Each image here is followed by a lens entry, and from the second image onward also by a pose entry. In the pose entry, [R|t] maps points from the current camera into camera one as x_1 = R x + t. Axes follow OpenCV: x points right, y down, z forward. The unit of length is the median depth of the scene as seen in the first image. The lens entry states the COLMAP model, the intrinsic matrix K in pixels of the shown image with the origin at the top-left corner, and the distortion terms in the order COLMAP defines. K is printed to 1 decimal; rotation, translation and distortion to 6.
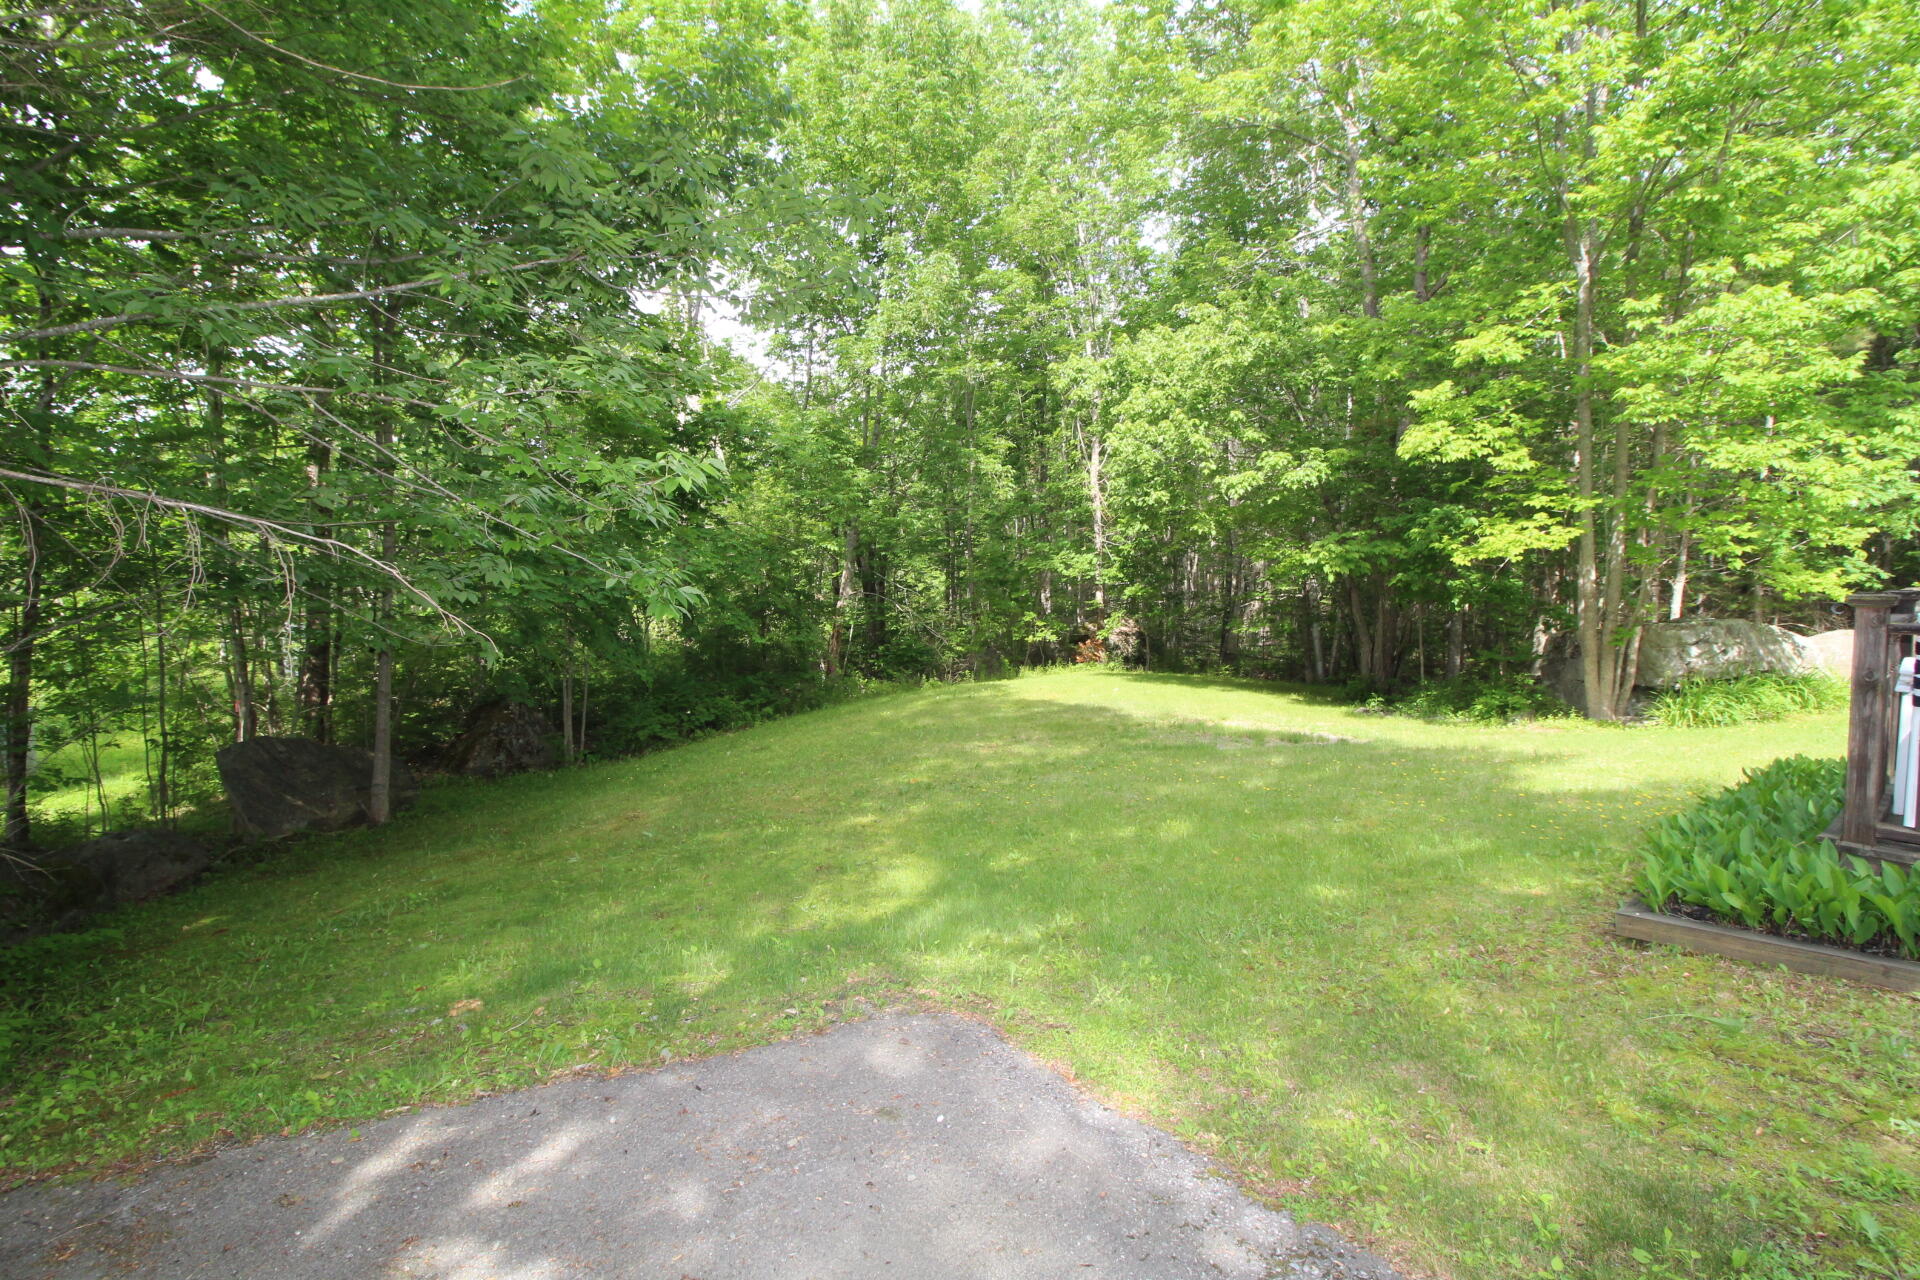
lens RADIAL K [[894.1, 0, 943.9], [0, 894.1, 616.5], [0, 0, 1]] dist [-0.007811, -0.006619]
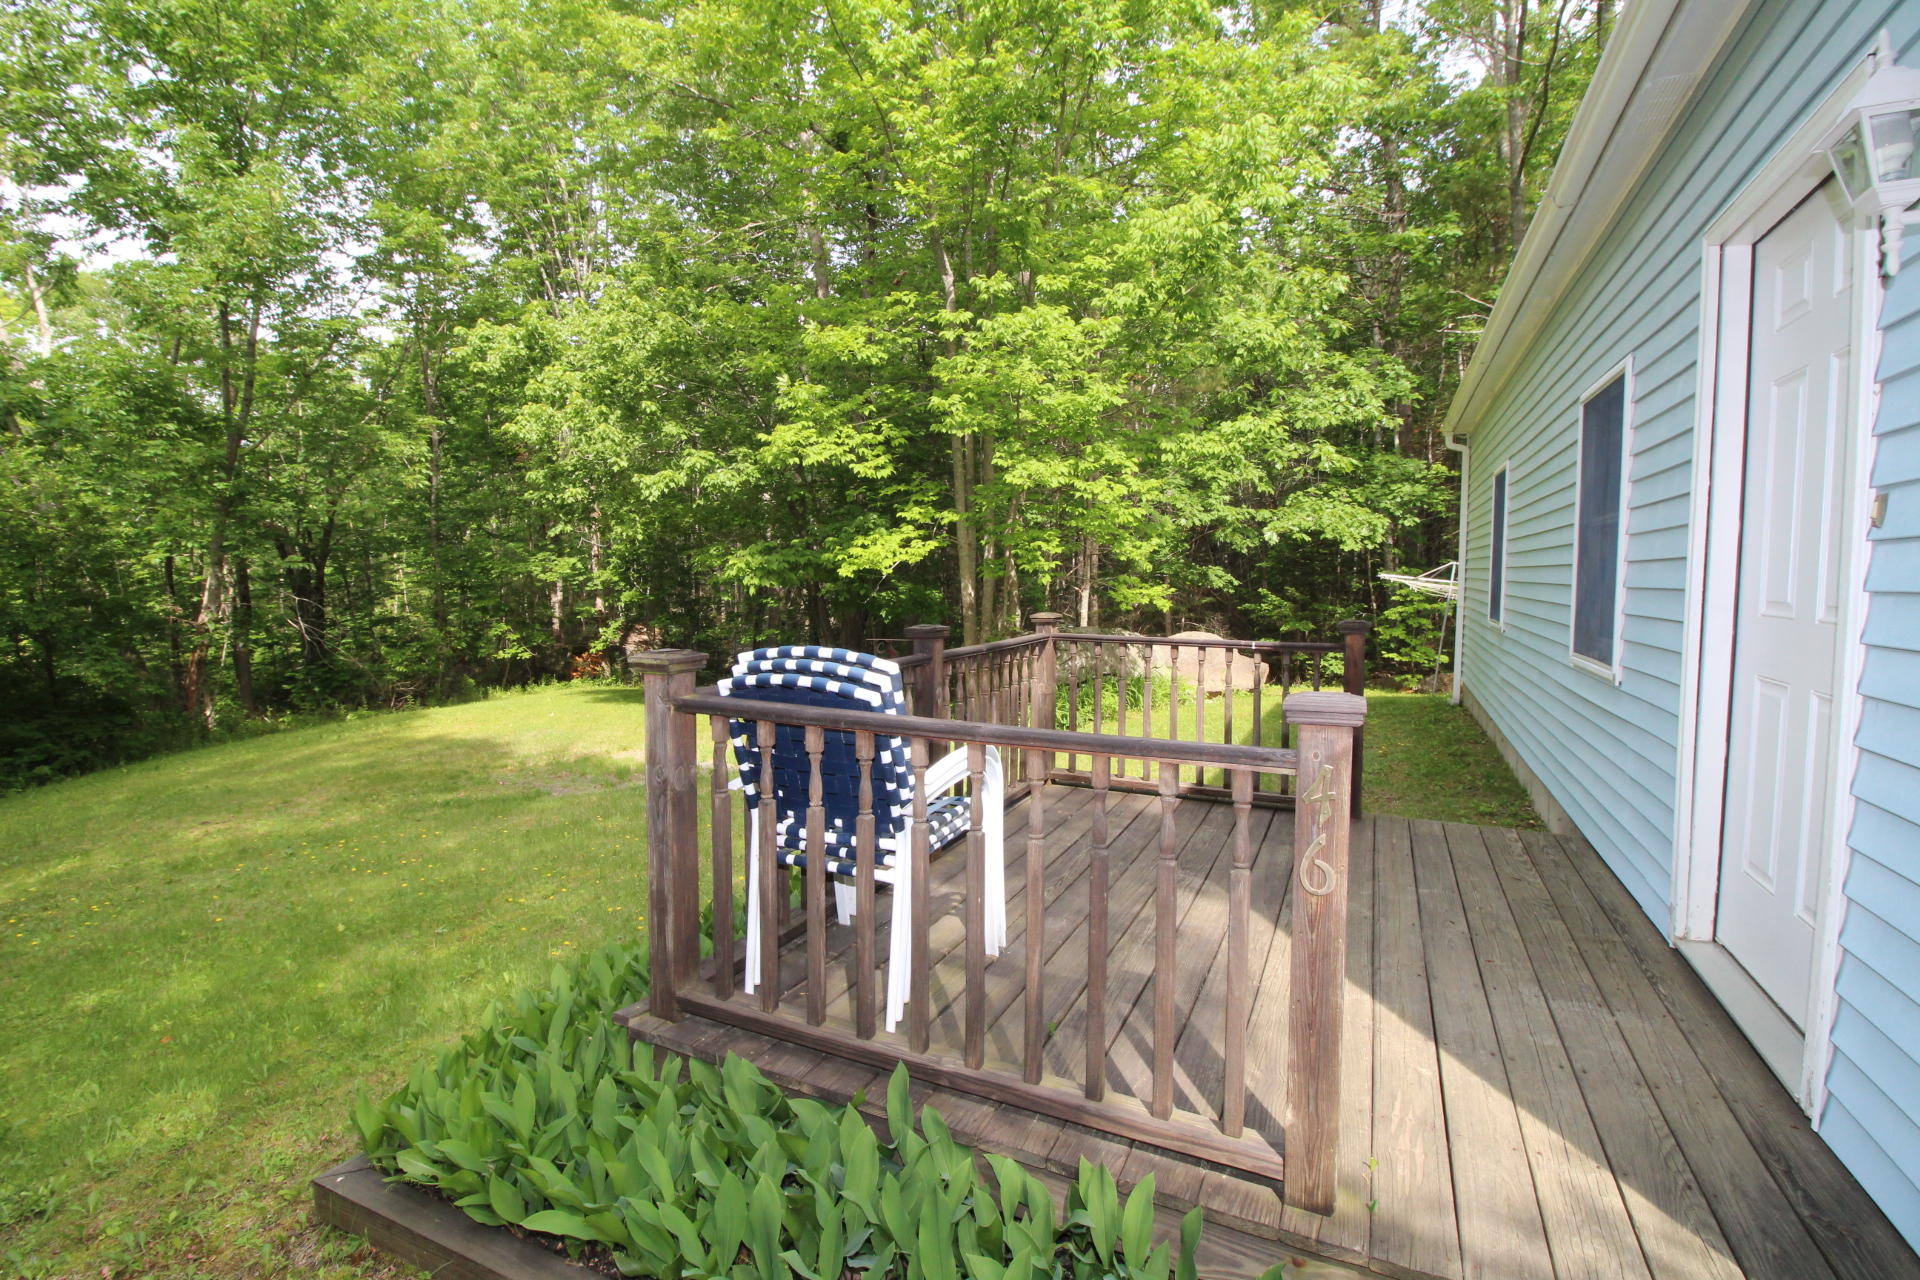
lens RADIAL K [[894.1, 0, 951.3], [0, 894.1, 624.2], [0, 0, 1]] dist [-0.007811, -0.006619]
pose [[0.905541, -0.018606, 0.423850, 0.298288], [0.015400, 0.999821, 0.010989, -0.016660], [-0.423979, -0.003424, 0.905666, 0.088856]]
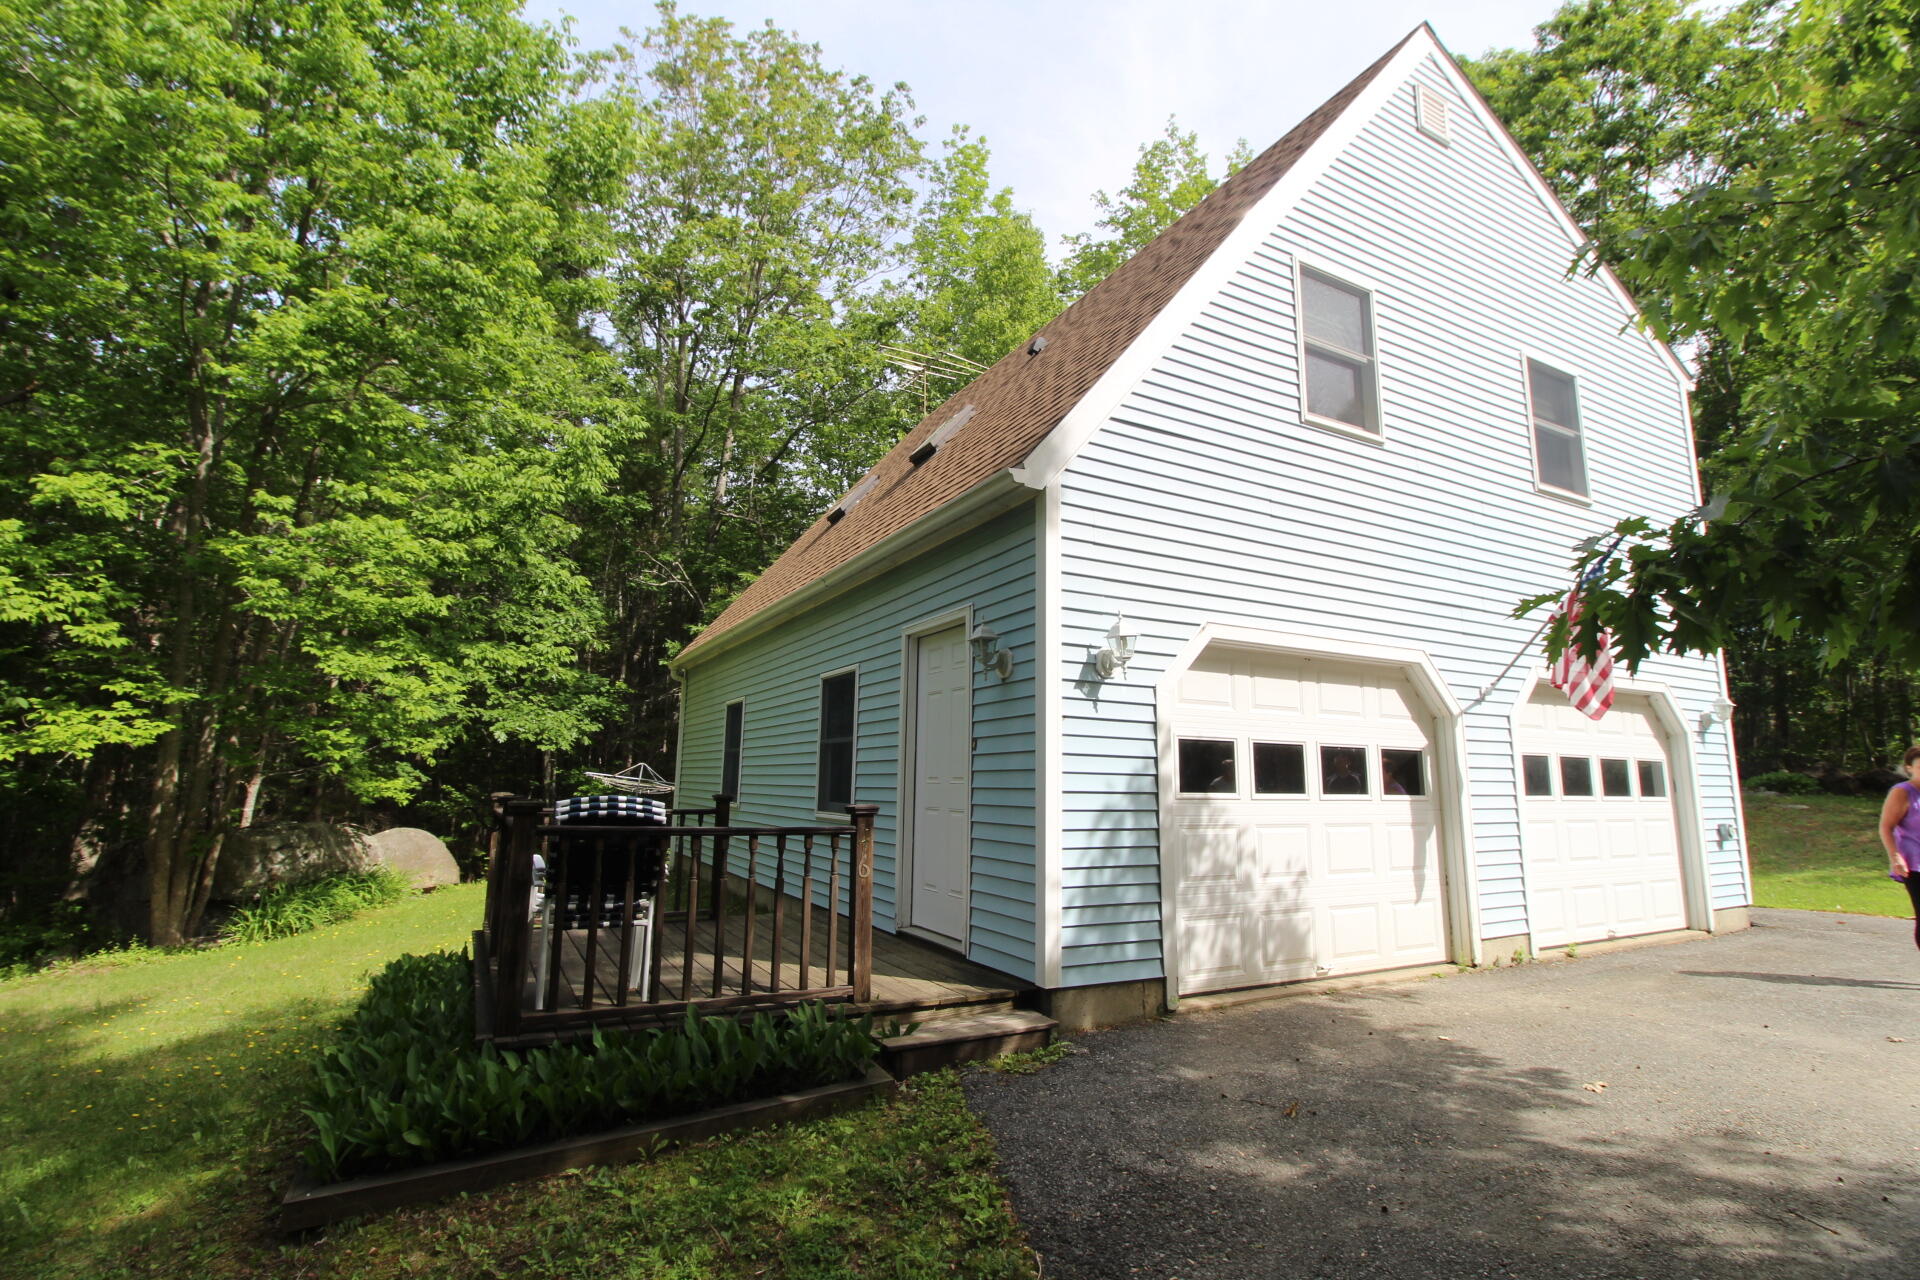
lens RADIAL K [[894.1, 0, 967.9], [0, 894.1, 627.0], [0, 0, 1]] dist [-0.007811, -0.006619]
pose [[0.188520, 0.175347, 0.966289, 0.002678], [0.033680, 0.982198, -0.184805, -0.003699], [-0.981492, 0.067384, 0.179258, 0.062501]]
